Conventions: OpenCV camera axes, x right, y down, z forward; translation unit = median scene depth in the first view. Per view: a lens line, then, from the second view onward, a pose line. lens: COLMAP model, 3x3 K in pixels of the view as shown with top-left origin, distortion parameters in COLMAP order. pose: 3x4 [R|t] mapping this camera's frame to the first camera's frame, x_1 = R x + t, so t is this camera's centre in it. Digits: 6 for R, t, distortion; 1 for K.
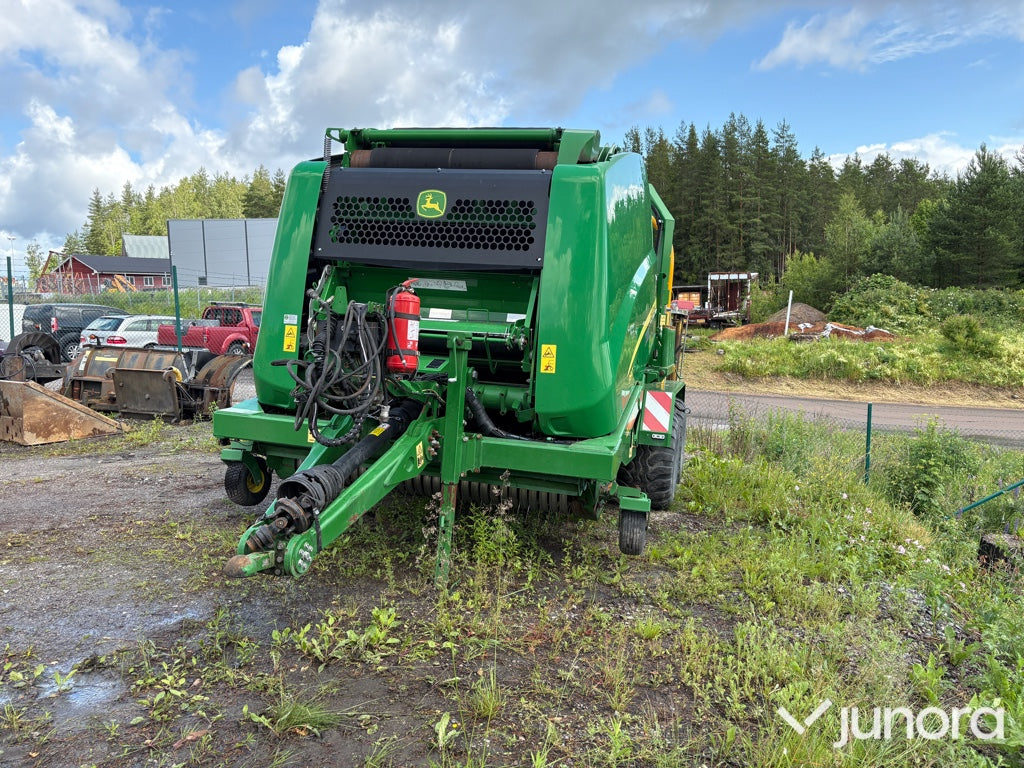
lens RADIAL K [[771.5, 0, 512.6], [0, 771.5, 391.8], [0, 0, 1]] dist [0.058950, -0.055488]
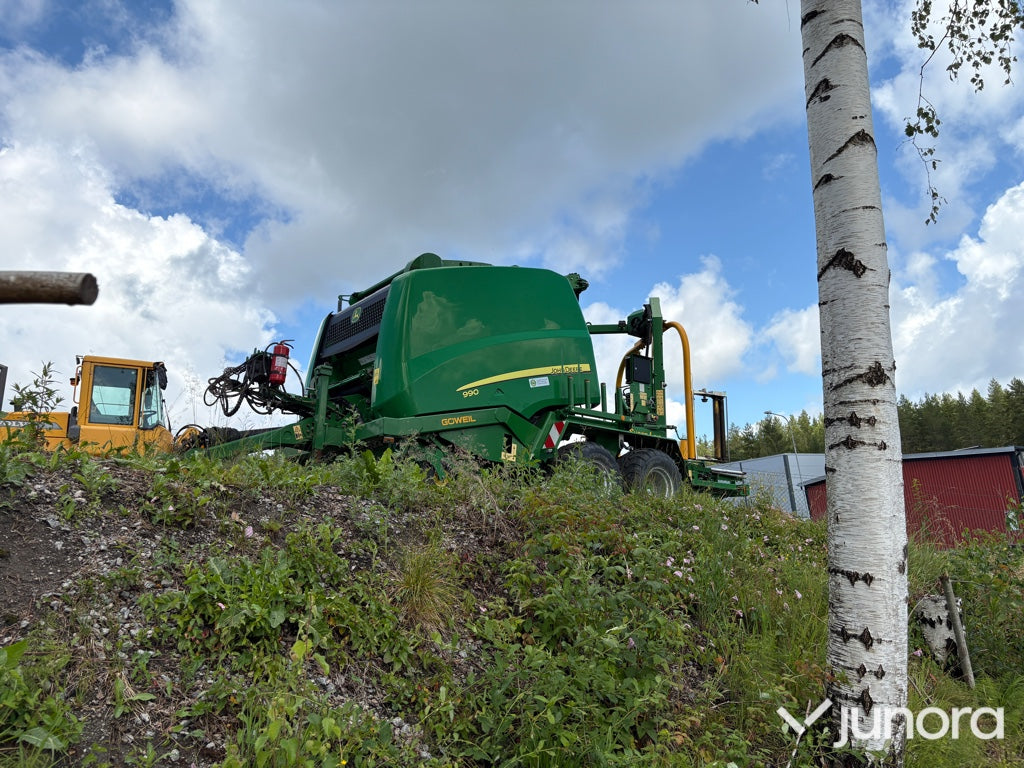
lens RADIAL K [[778.1, 0, 511.1], [0, 778.1, 395.2], [0, 0, 1]] dist [0.027640, -0.012924]
pose [[0.804686, -0.182849, -0.564843, 0.145774], [-0.010139, 0.947021, -0.321011, 0.063697], [0.593614, 0.264040, 0.760201, -0.014663]]
